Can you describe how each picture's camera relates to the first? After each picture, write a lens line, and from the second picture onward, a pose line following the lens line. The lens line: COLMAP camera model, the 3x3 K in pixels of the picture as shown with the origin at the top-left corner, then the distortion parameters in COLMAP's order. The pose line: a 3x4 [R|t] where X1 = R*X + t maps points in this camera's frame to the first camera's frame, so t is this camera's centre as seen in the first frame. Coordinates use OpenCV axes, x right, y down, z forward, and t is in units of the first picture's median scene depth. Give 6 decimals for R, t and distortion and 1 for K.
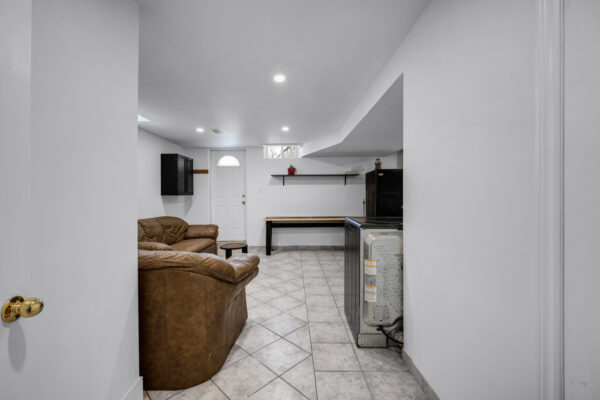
lens RADIAL K [[251.4, 0, 300.9], [0, 251.4, 198.0], [0, 0, 1]] dist [-0.004917, -0.000047]
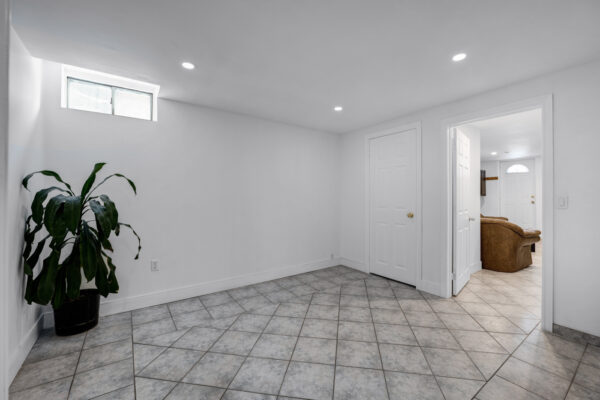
lens RADIAL K [[251.4, 0, 302.4], [0, 251.4, 196.0], [0, 0, 1]] dist [-0.004917, -0.000047]
pose [[0.557266, 0.002067, -0.830331, 0.372712], [-0.005016, 0.999987, -0.000877, -0.010762], [0.830319, 0.004654, 0.557269, -1.427910]]
